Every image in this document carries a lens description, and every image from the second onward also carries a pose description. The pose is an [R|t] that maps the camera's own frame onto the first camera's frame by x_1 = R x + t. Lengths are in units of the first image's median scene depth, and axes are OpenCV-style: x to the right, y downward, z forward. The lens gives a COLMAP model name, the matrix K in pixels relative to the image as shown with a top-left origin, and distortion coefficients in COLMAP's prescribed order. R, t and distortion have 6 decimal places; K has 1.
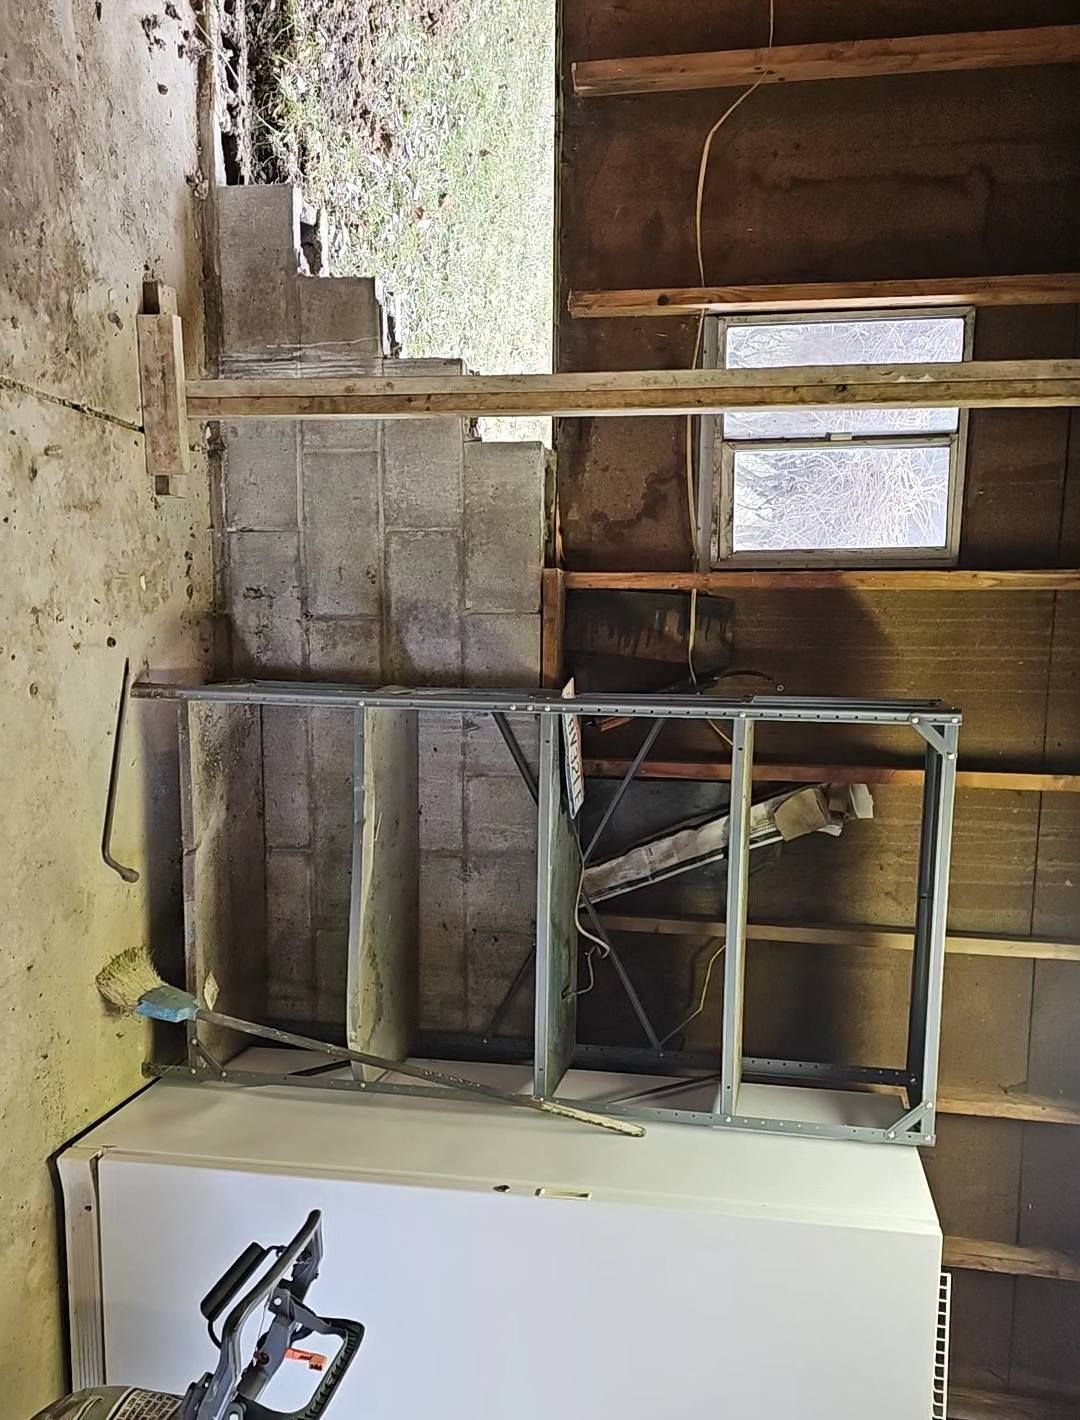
lens RADIAL K [[1097.4, 0, 540.0], [0, 1097.4, 710.0], [0, 0, 1]] dist [0.030079, -0.040814]
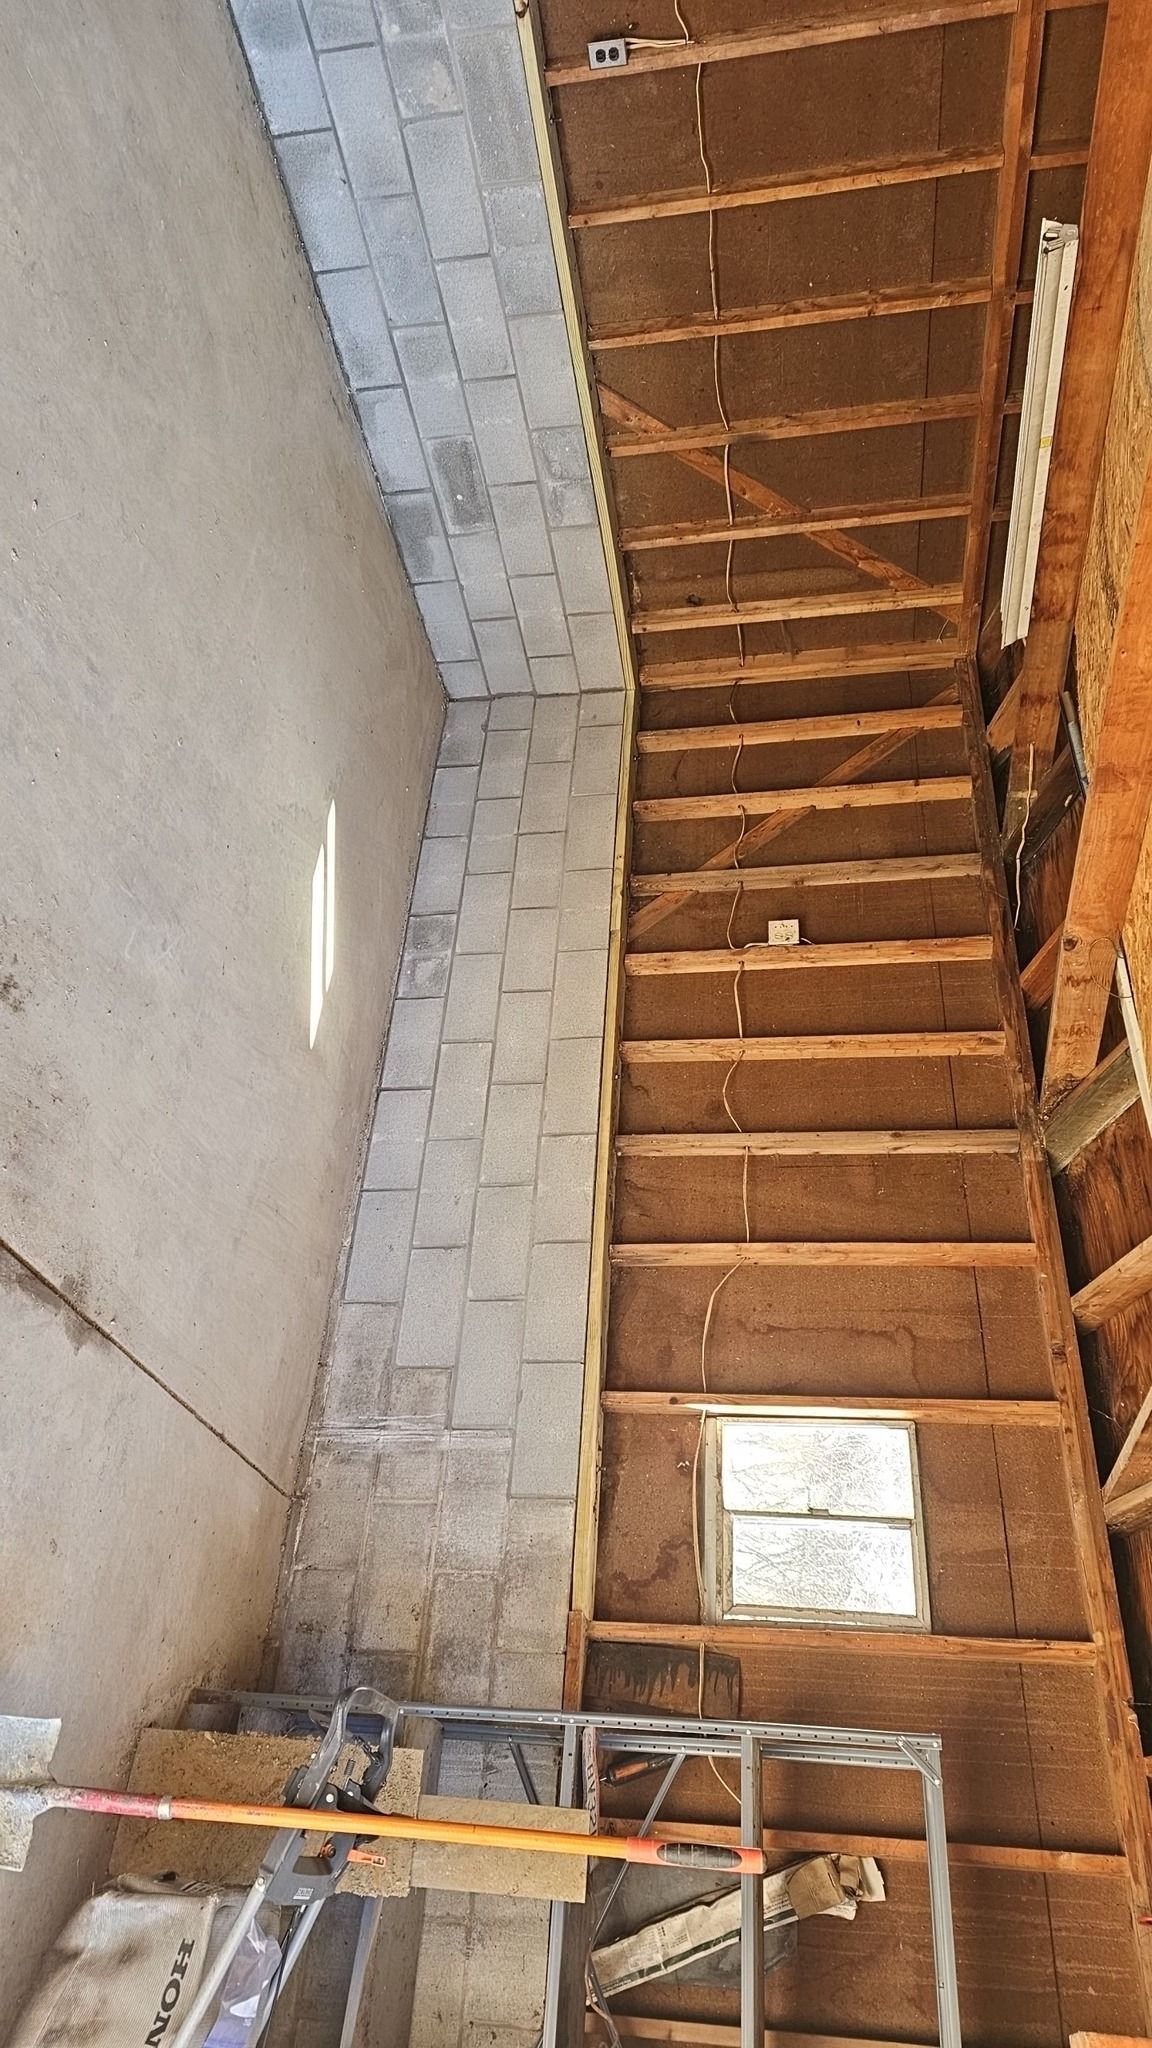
lens RADIAL K [[1306.9, 0, 576.0], [0, 1306.9, 1024.0], [0, 0, 1]] dist [-0.001754, -0.000874]
pose [[0.997670, 0.068159, -0.002837, -0.027261], [-0.050441, 0.709055, -0.703347, 0.383001], [-0.045928, 0.701851, 0.710841, -0.380379]]
